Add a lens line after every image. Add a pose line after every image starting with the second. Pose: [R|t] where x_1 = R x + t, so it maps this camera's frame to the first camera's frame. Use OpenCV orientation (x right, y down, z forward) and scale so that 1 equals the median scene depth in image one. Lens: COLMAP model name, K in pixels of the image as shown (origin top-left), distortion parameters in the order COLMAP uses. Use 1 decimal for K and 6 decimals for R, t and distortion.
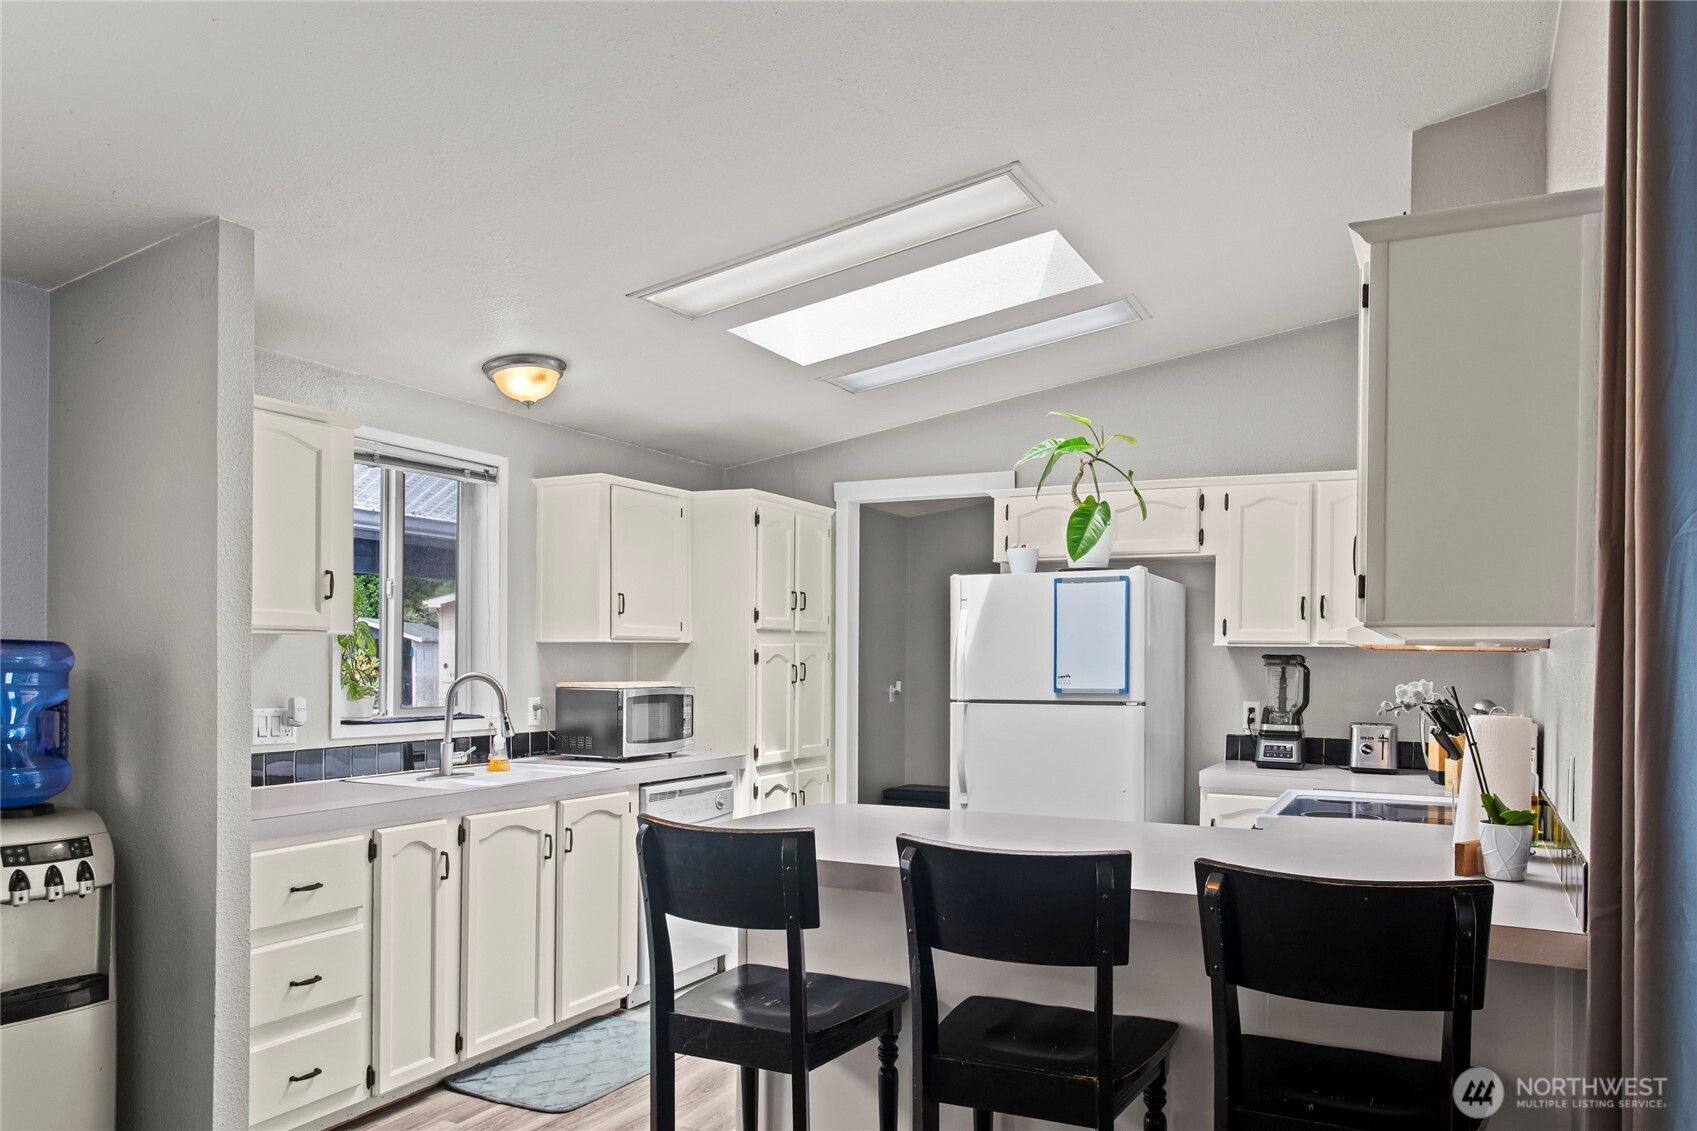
lens RADIAL K [[1188.1, 0, 869.2], [0, 1188.1, 671.6], [0, 0, 1]] dist [-0.000819, -0.002646]
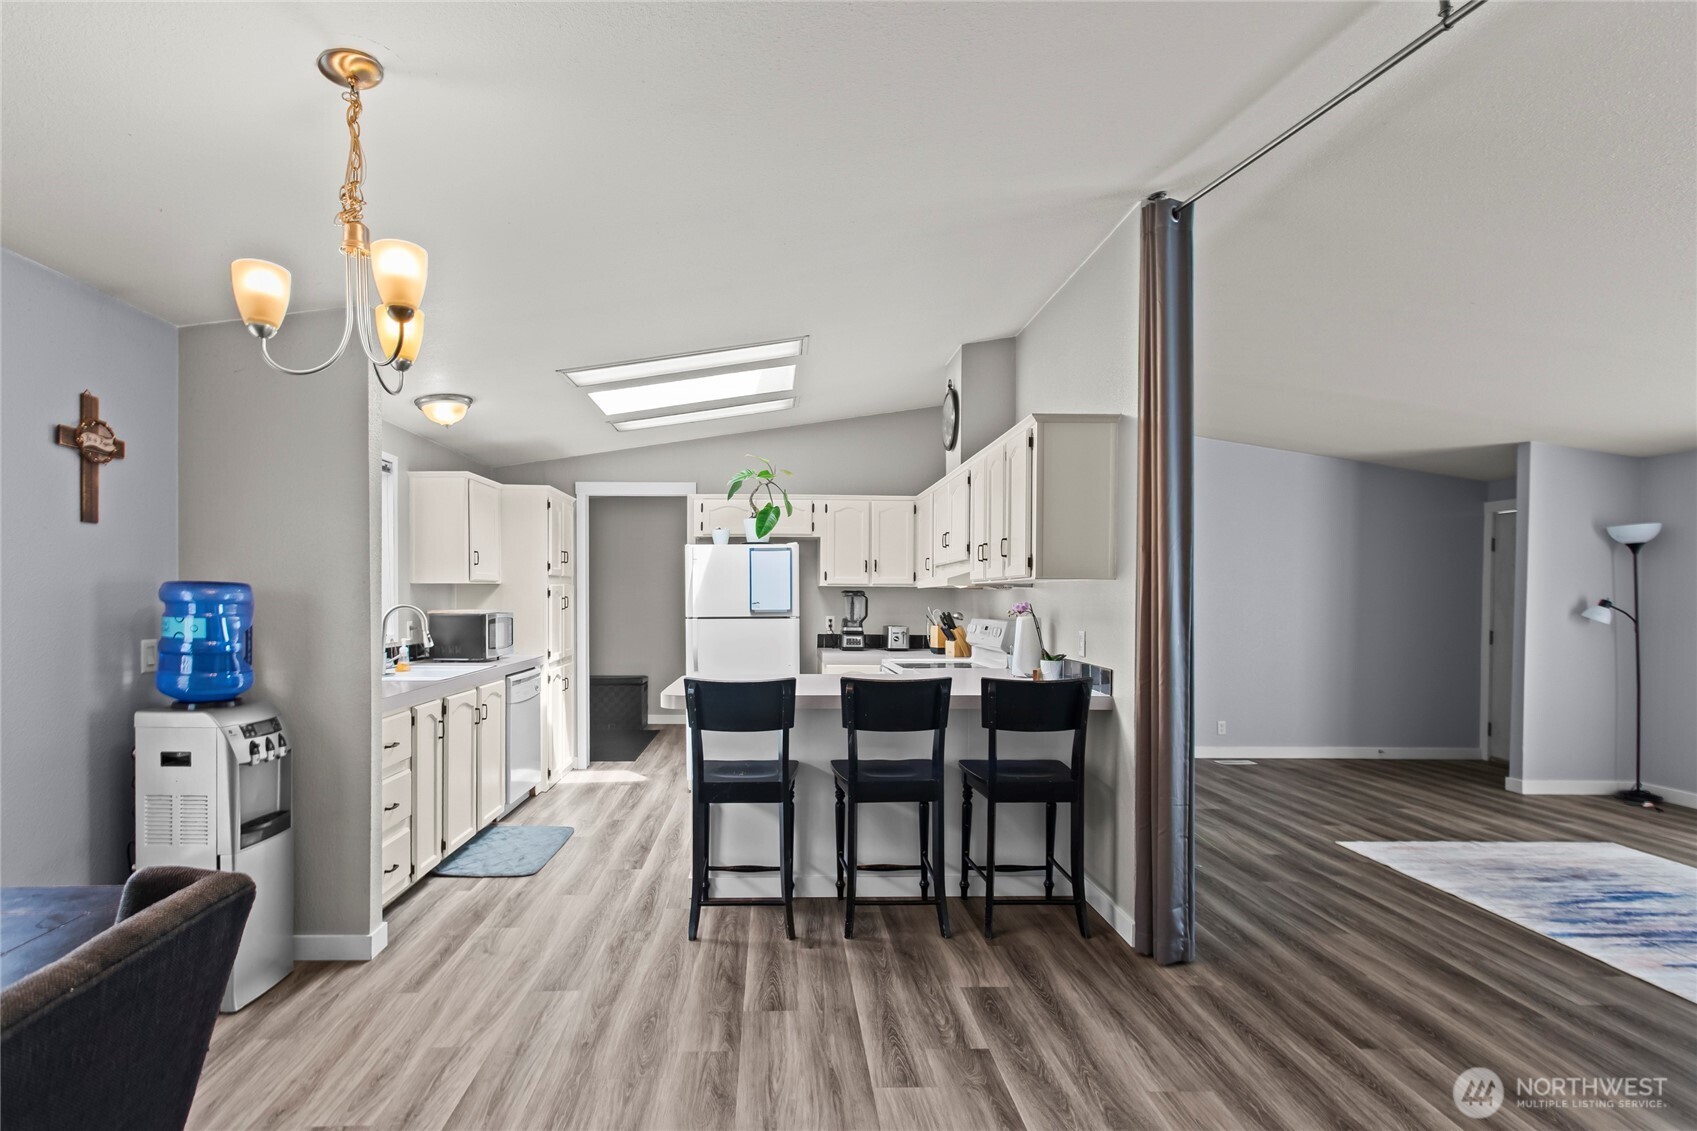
lens RADIAL K [[807.8, 0, 792.3], [0, 807.8, 609.7], [0, 0, 1]] dist [-0.001775, 0.003096]
pose [[0.889747, -0.012867, 0.456272, -0.345636], [0.008699, 0.999899, 0.011235, 0.000723], [-0.456371, -0.006027, 0.889769, -0.109251]]
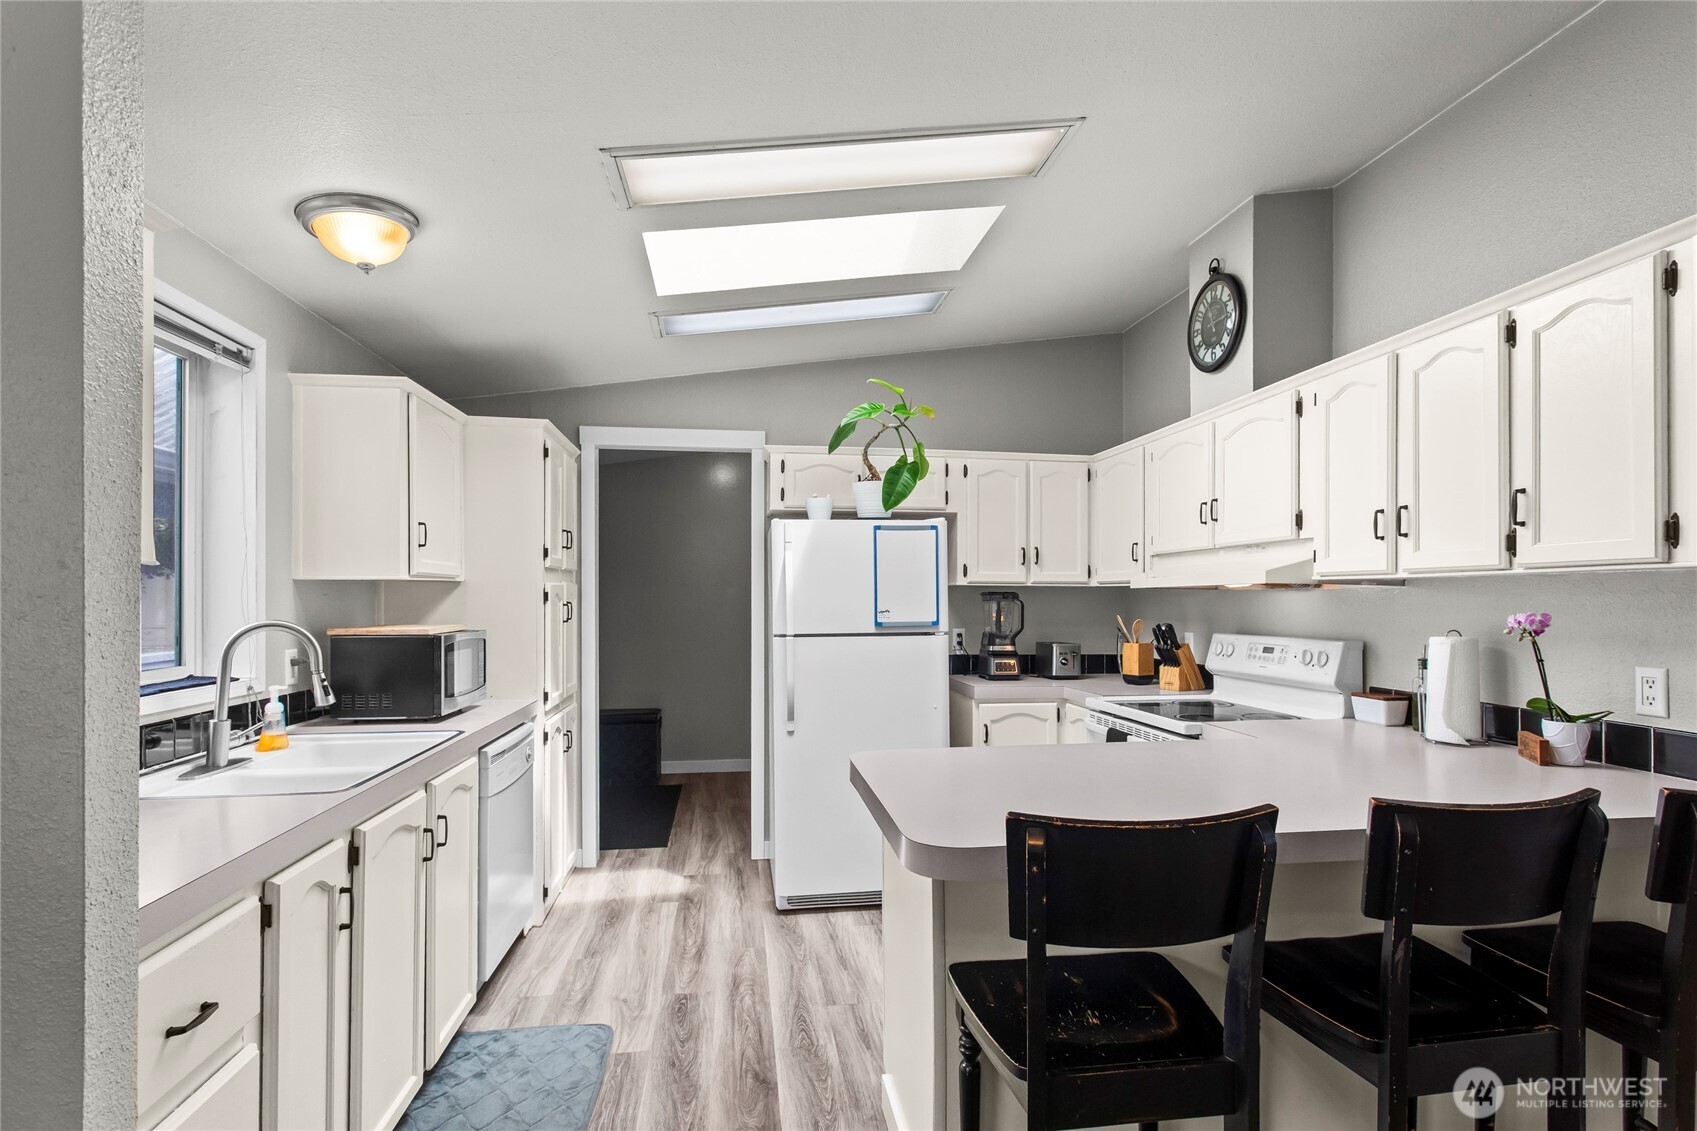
lens RADIAL K [[831.7, 0, 868.6], [0, 831.7, 595.3], [0, 0, 1]] dist [0.001637, 0.000650]
pose [[0.819929, -0.005228, 0.572441, -0.309567], [0.011508, 0.999907, -0.007351, -0.006006], [-0.572349, 0.012615, 0.819913, 0.354494]]
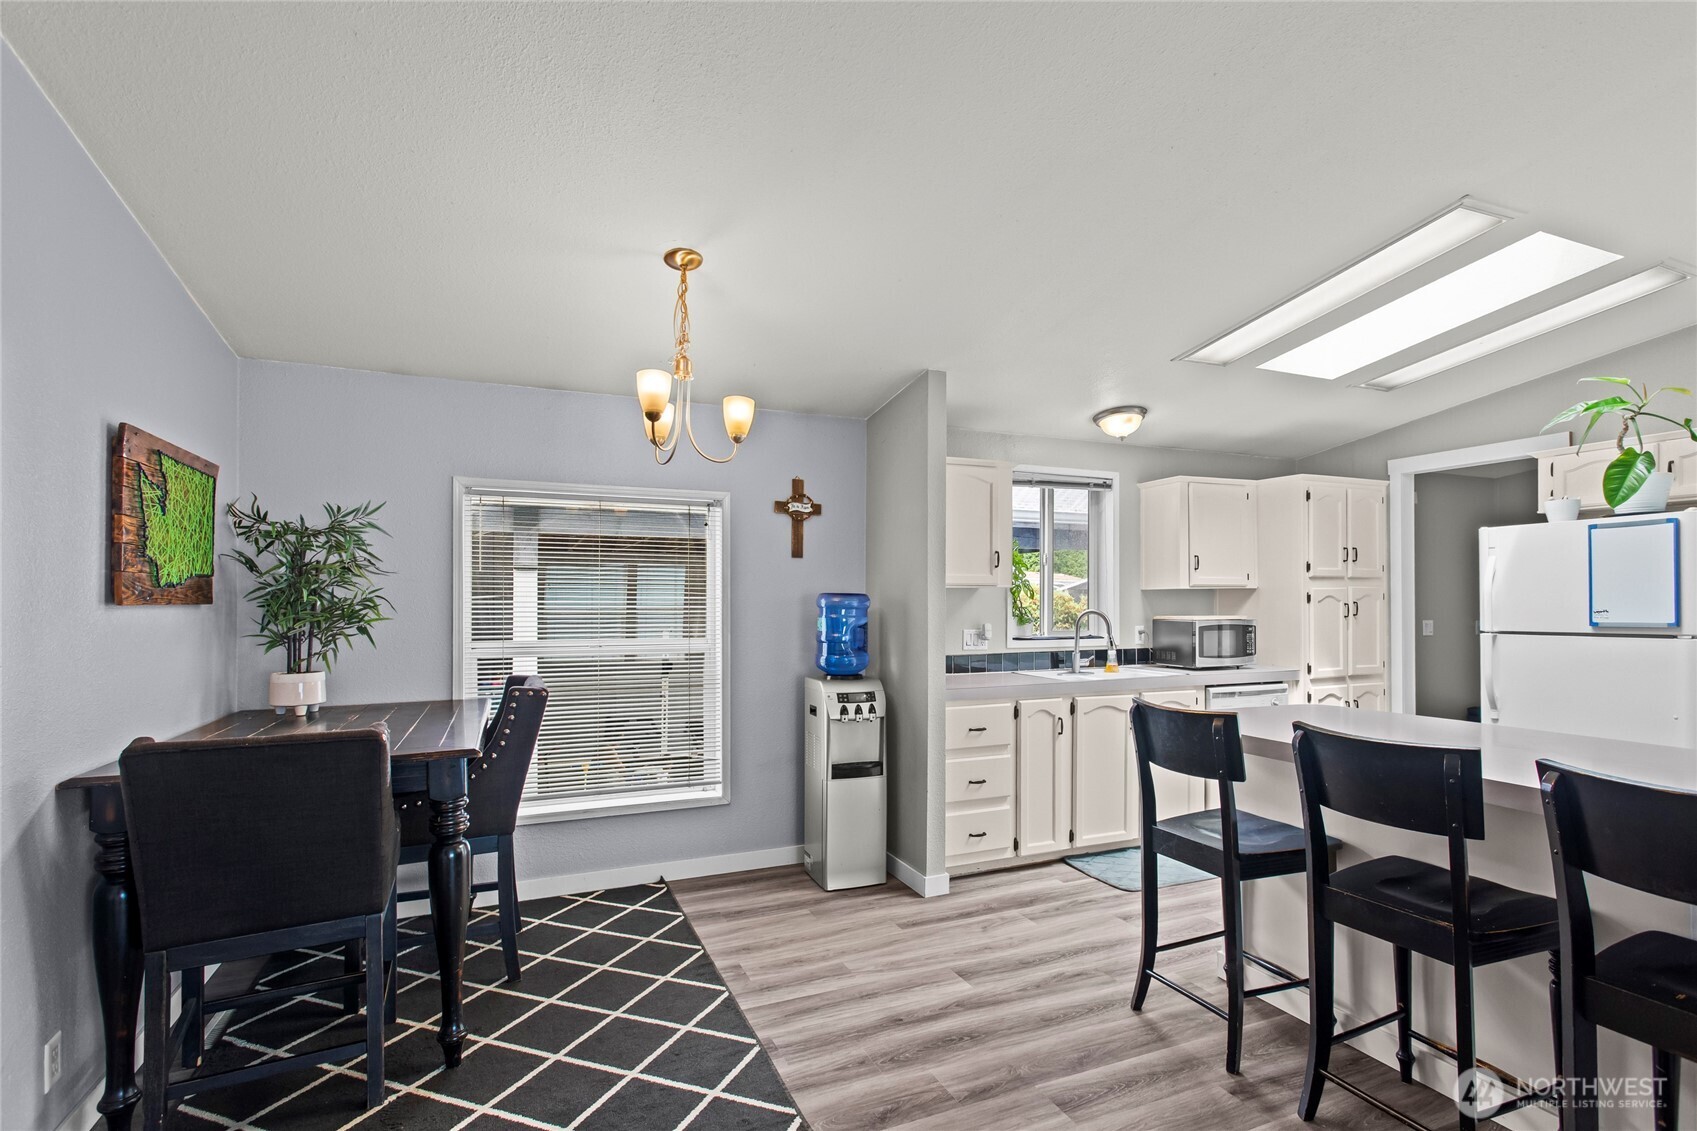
lens RADIAL K [[807.8, 0, 852.0], [0, 807.8, 594.6], [0, 0, 1]] dist [-0.001775, 0.003096]
pose [[0.759355, -0.014343, -0.650518, 0.125057], [0.001027, 0.999782, -0.020845, 0.003032], [0.650676, 0.015160, 0.759204, -0.035407]]
